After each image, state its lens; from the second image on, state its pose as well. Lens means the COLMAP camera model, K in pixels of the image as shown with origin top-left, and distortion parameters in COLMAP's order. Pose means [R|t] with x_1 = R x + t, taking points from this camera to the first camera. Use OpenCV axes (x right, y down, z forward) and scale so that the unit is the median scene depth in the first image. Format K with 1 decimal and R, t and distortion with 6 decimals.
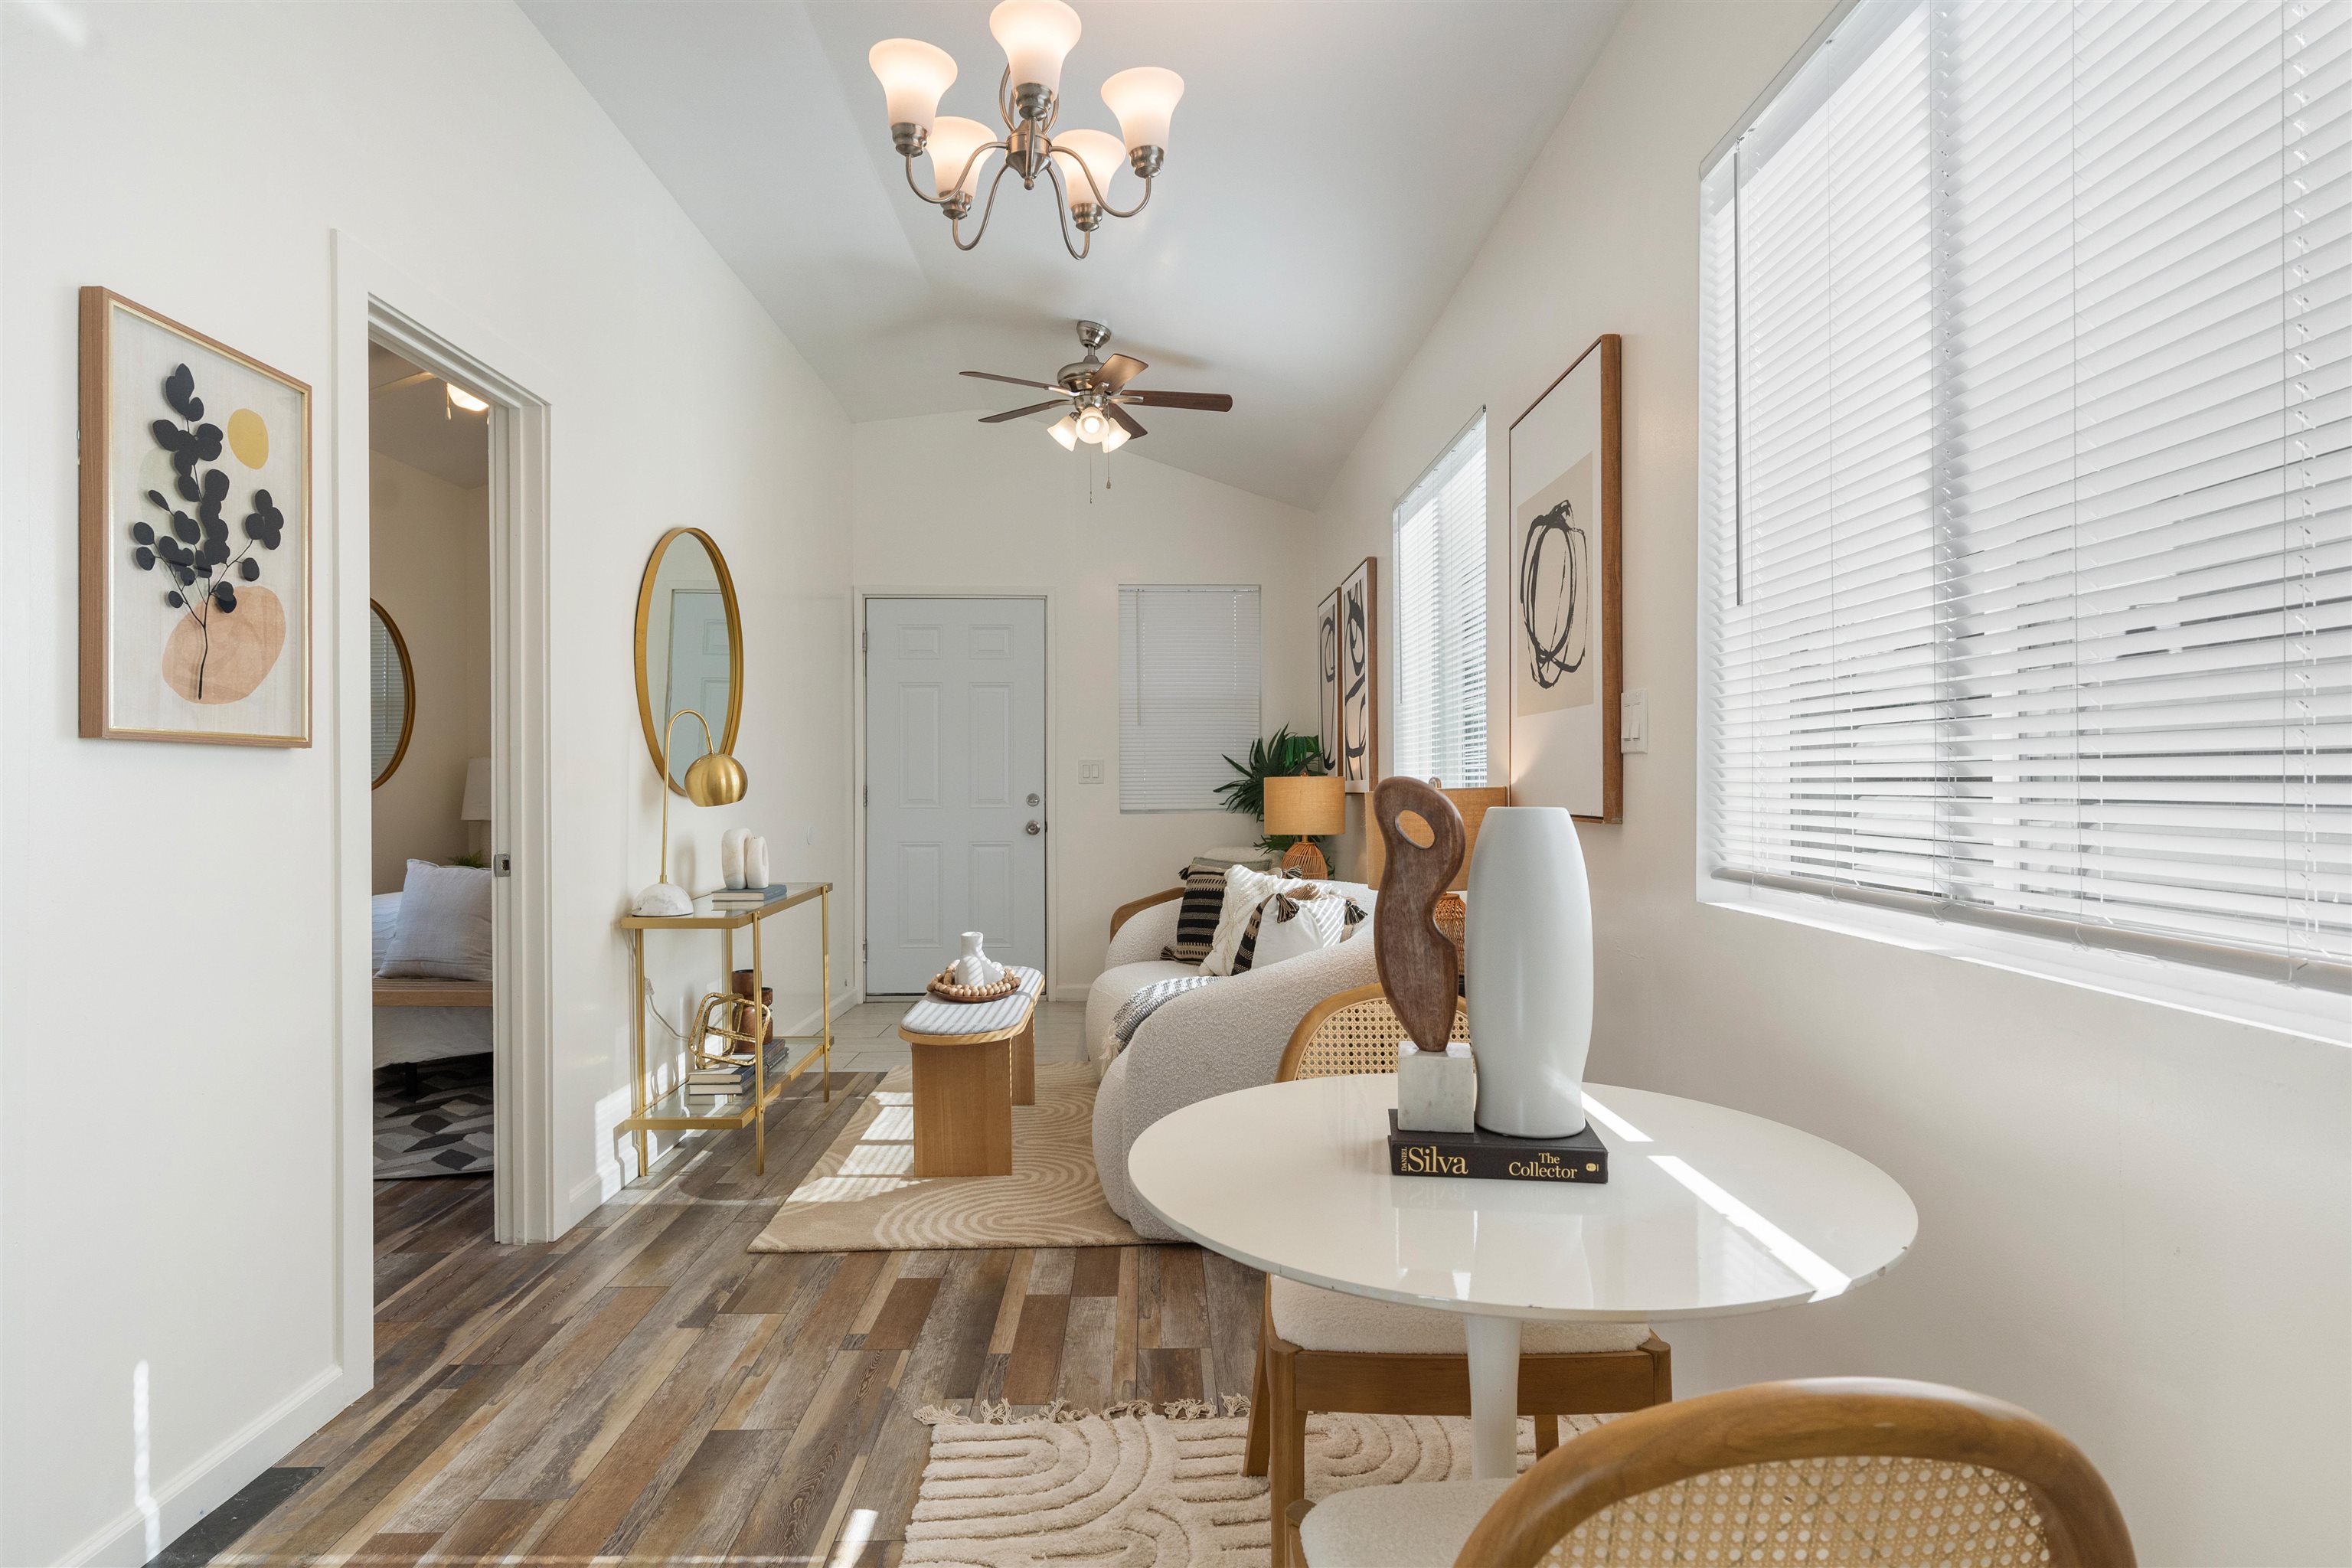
lens RADIAL K [[1273.3, 0, 1177.7], [0, 1273.3, 779.2], [0, 0, 1]] dist [0.002697, 0.000505]
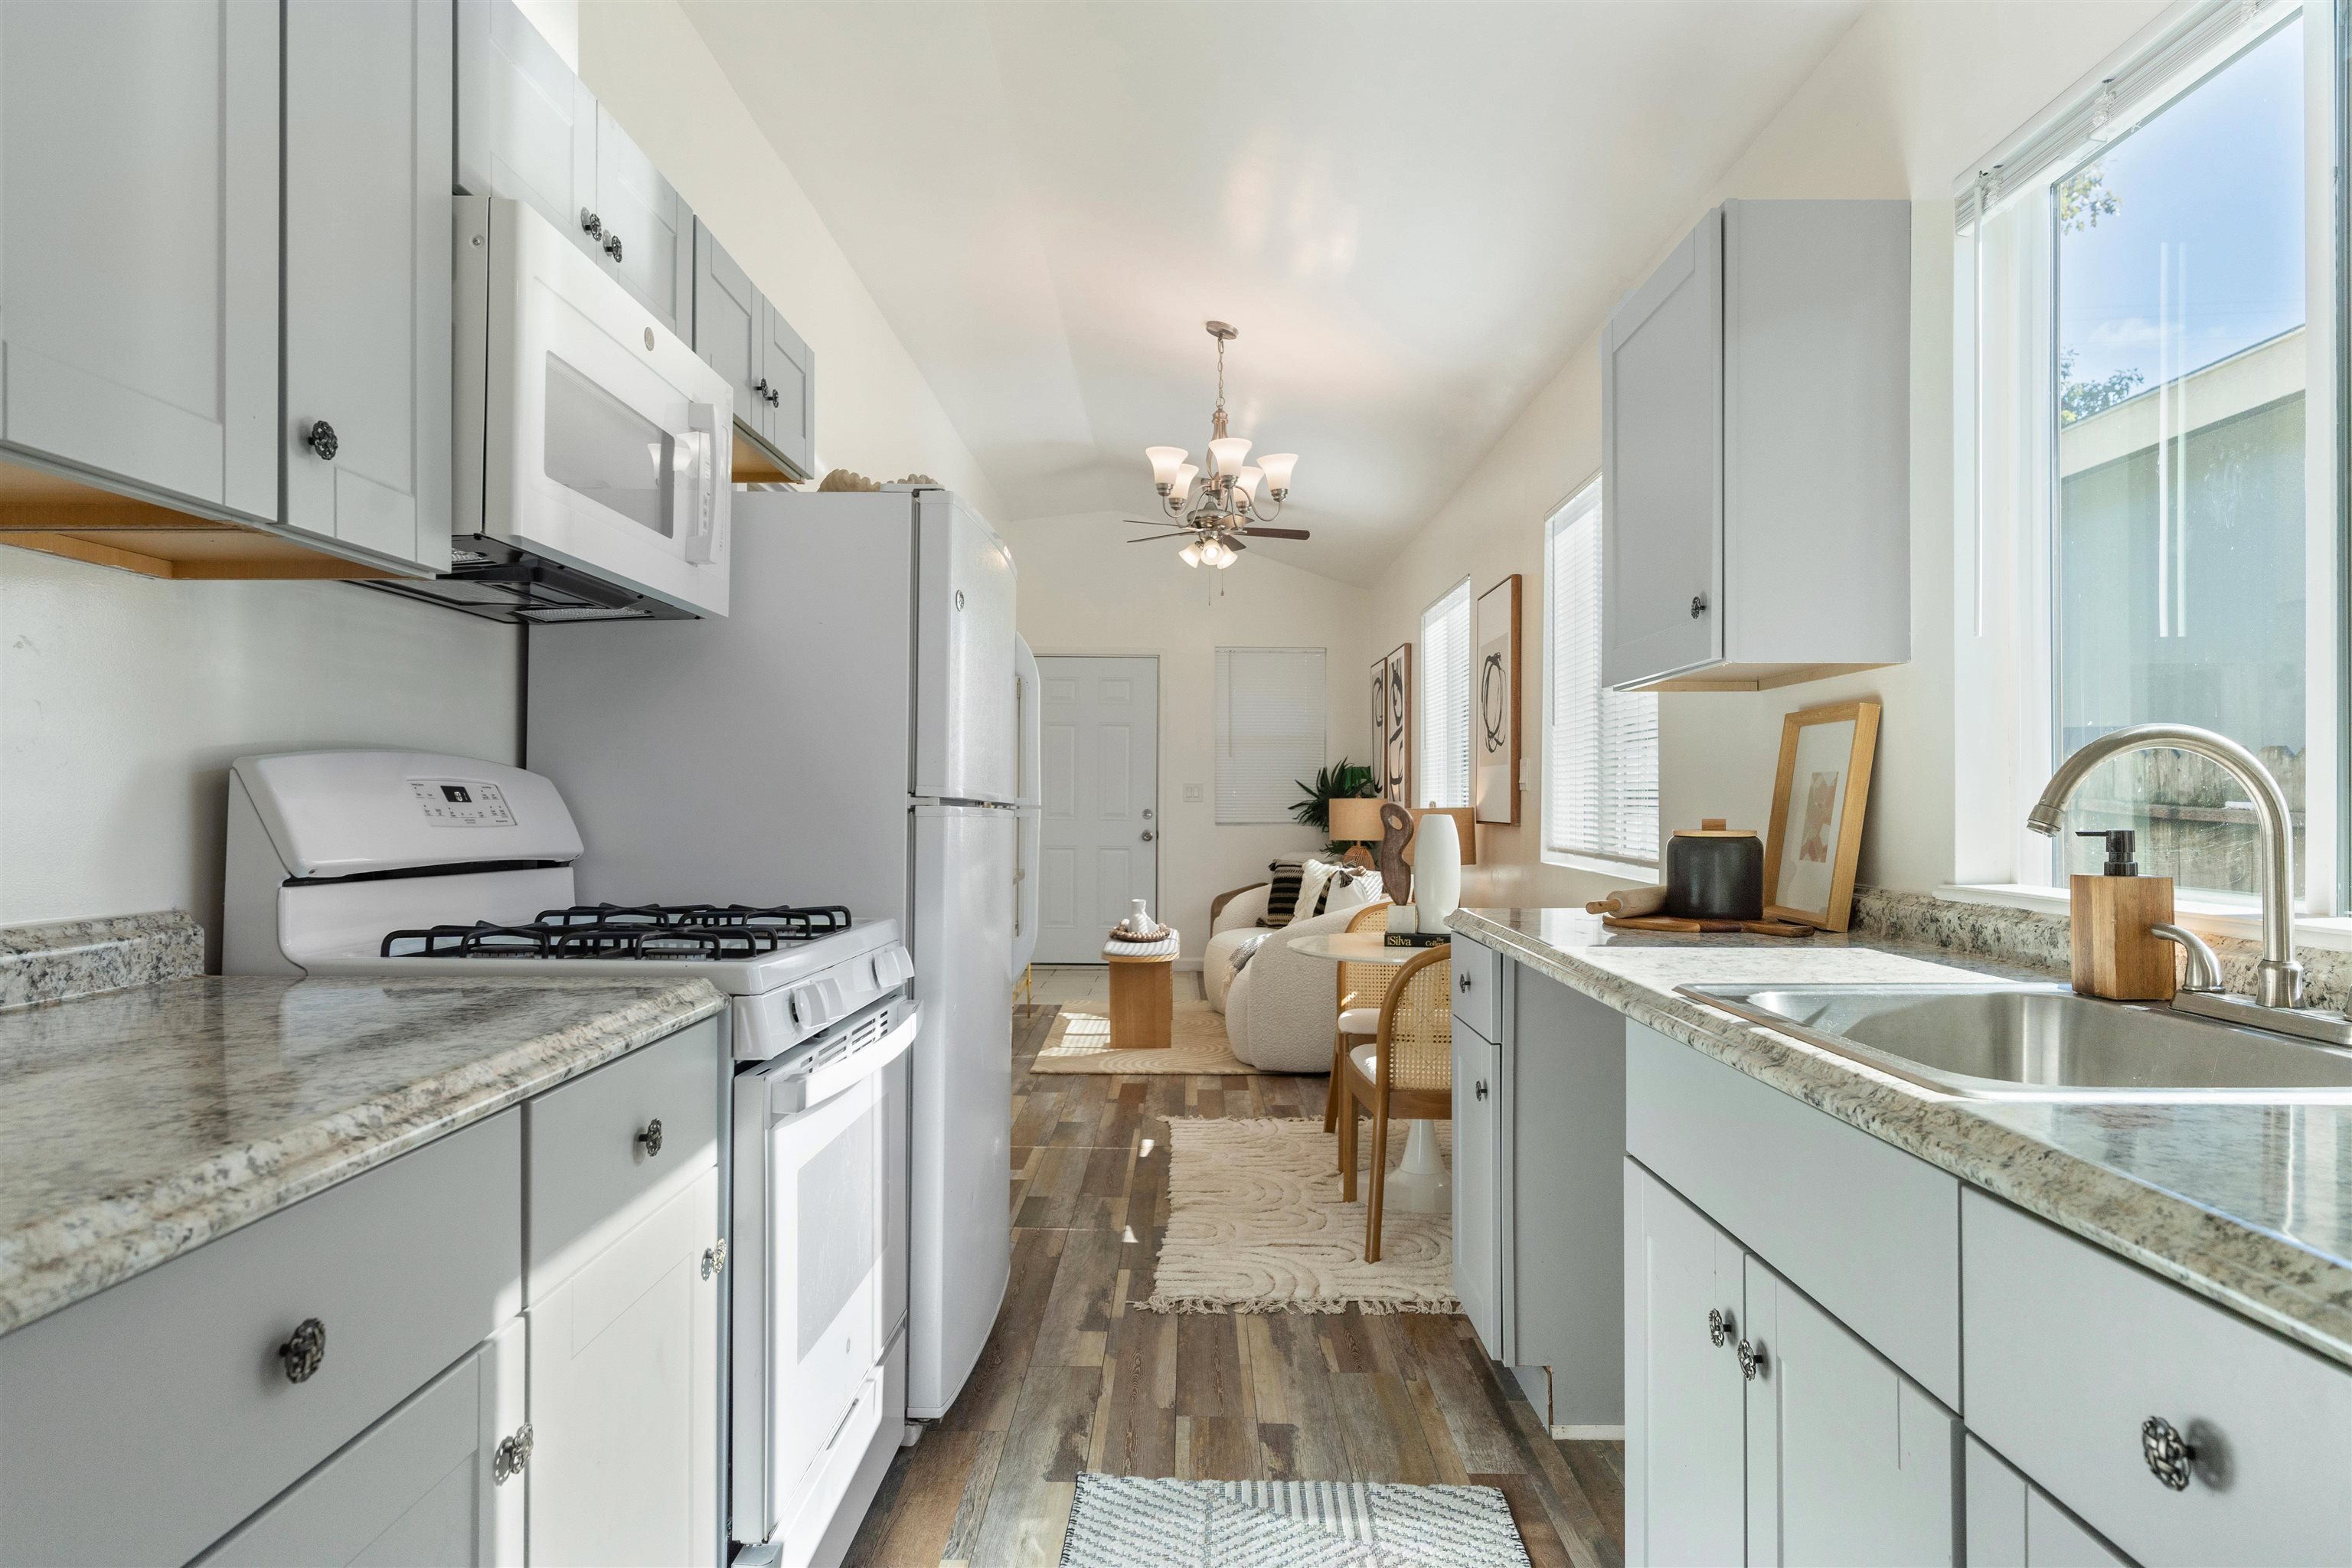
lens RADIAL K [[1418.0, 0, 1183.1], [0, 1418.0, 787.5], [0, 0, 1]] dist [-0.001698, -0.000065]
pose [[0.999568, 0.008076, -0.028262, -0.054561], [-0.008232, 0.999952, -0.005403, -0.004738], [0.028217, 0.005634, 0.999586, -0.622604]]
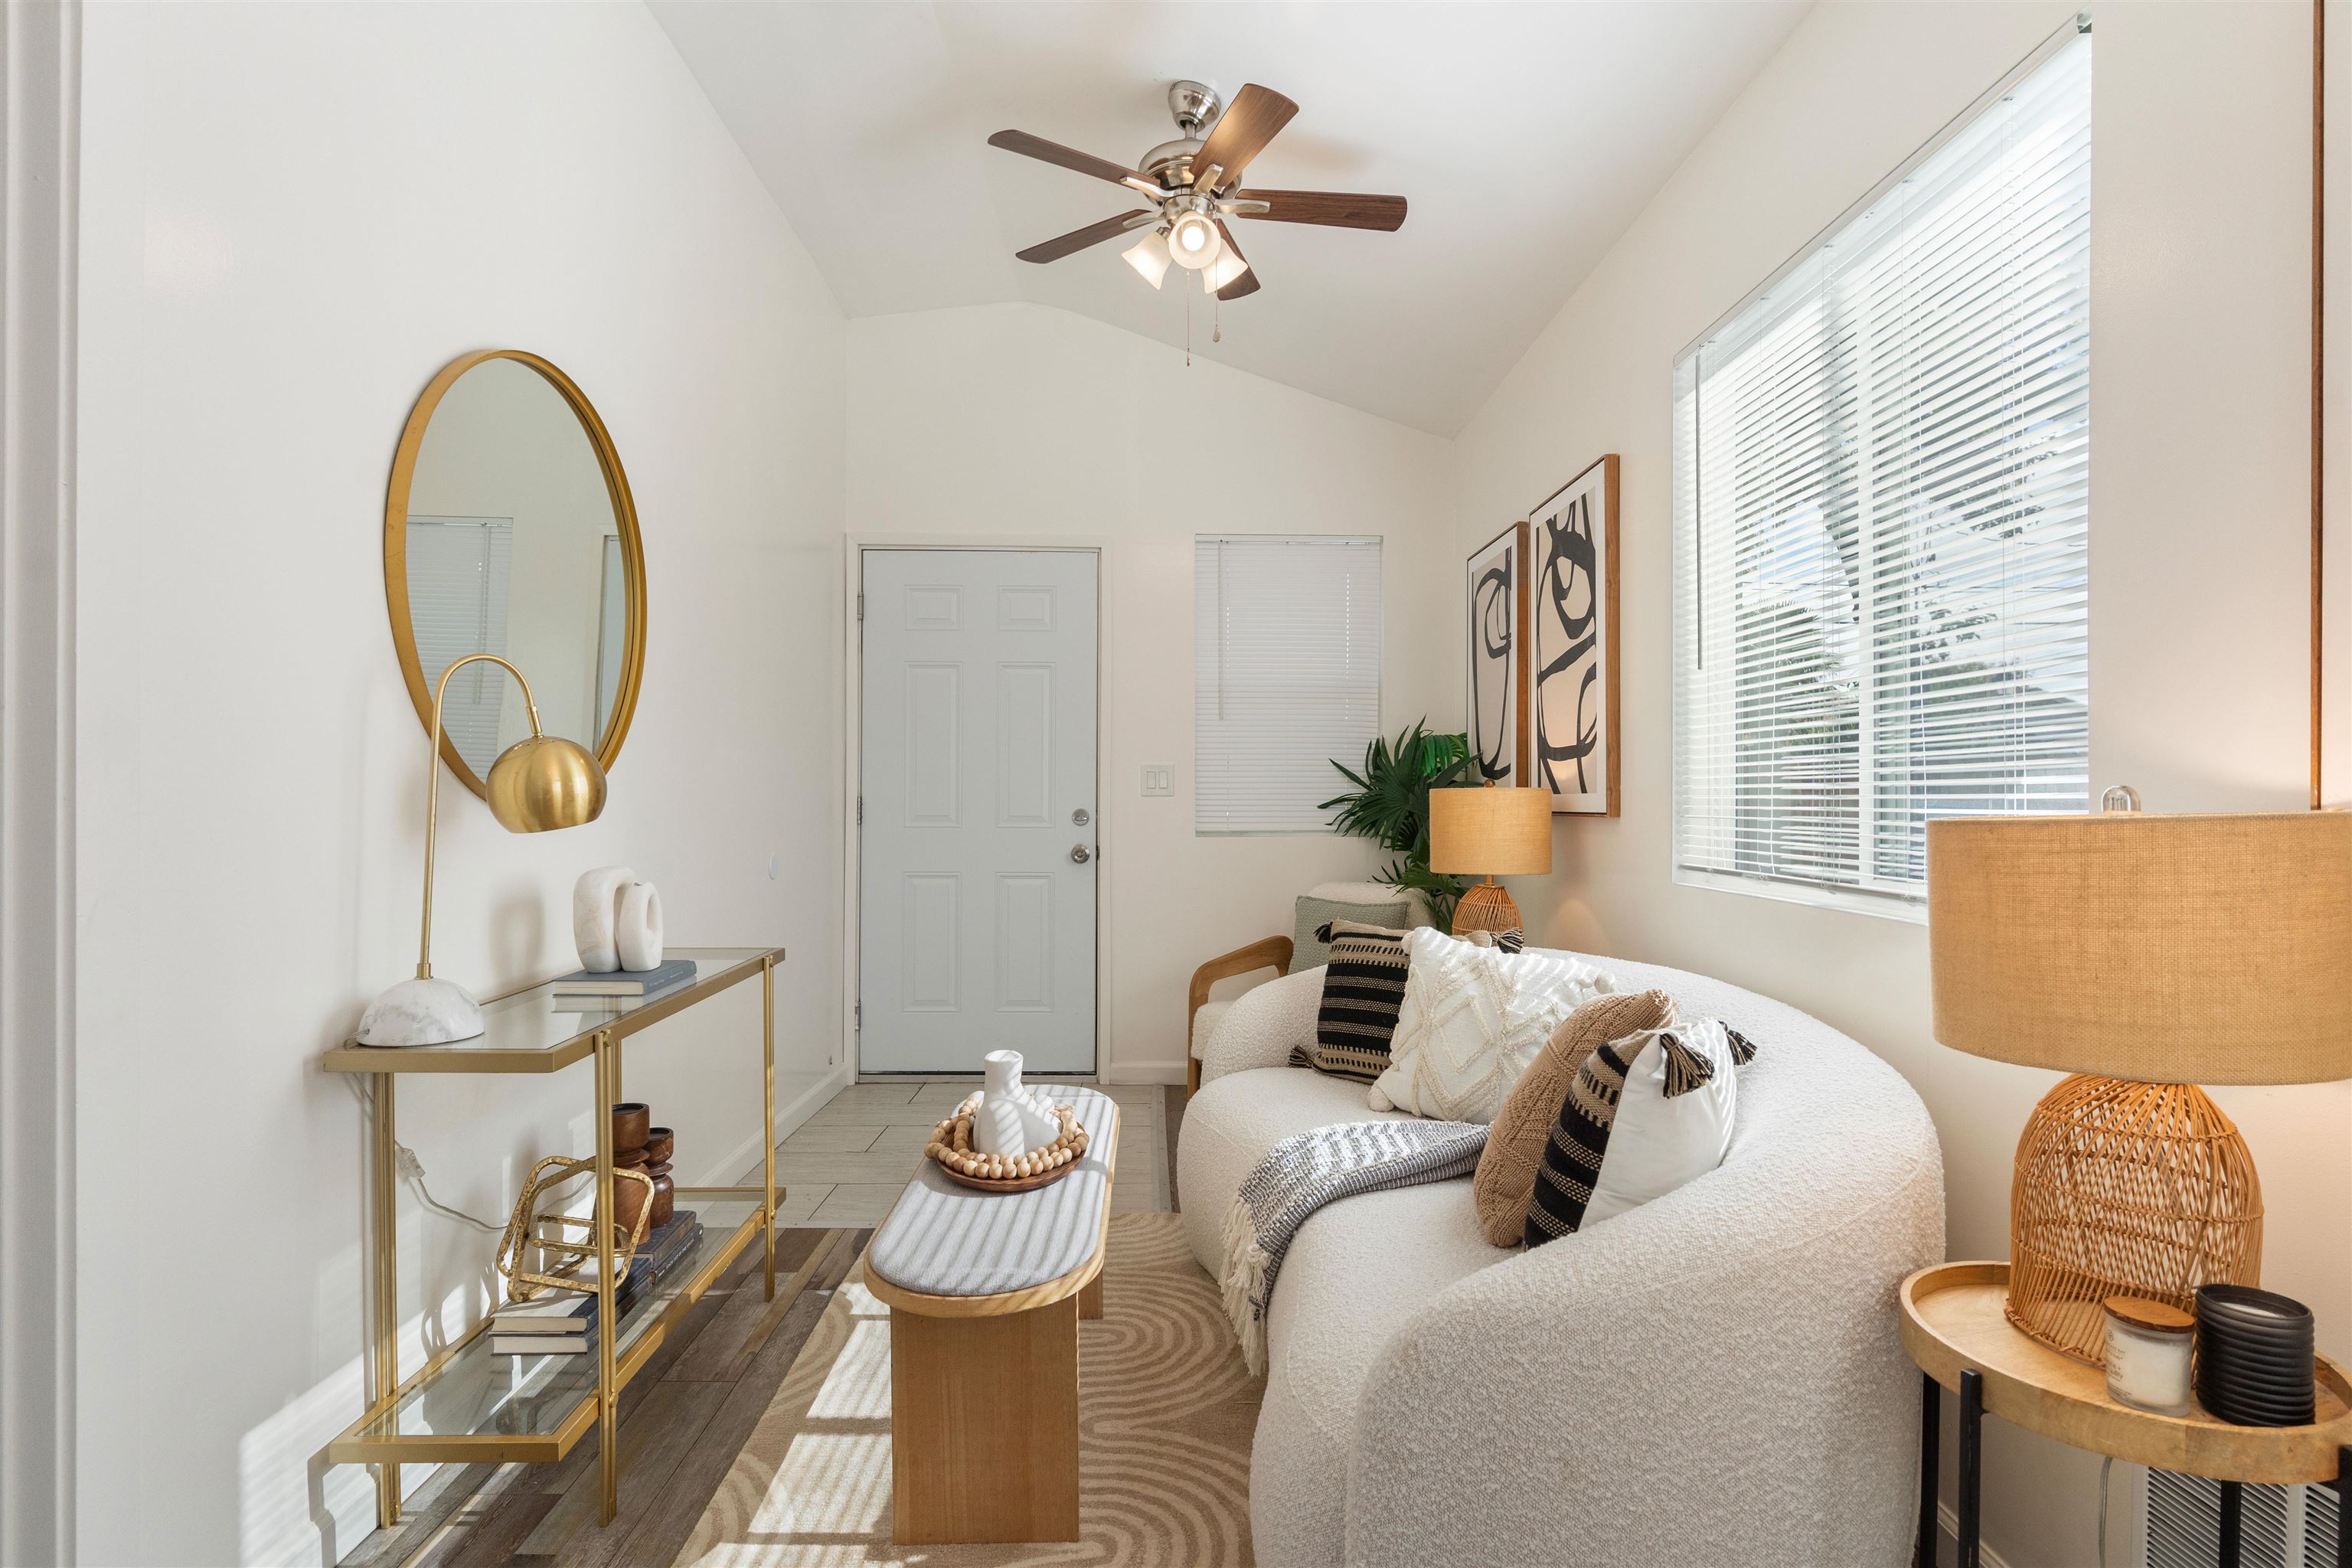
lens RADIAL K [[1223.6, 0, 1175.0], [0, 1223.6, 792.9], [0, 0, 1]] dist [-0.003930, -0.001124]
pose [[0.999868, 0.006748, -0.014759, -0.068335], [-0.006750, 0.999977, -0.000084, 0.002166], [0.014759, 0.000184, 0.999891, 0.398439]]
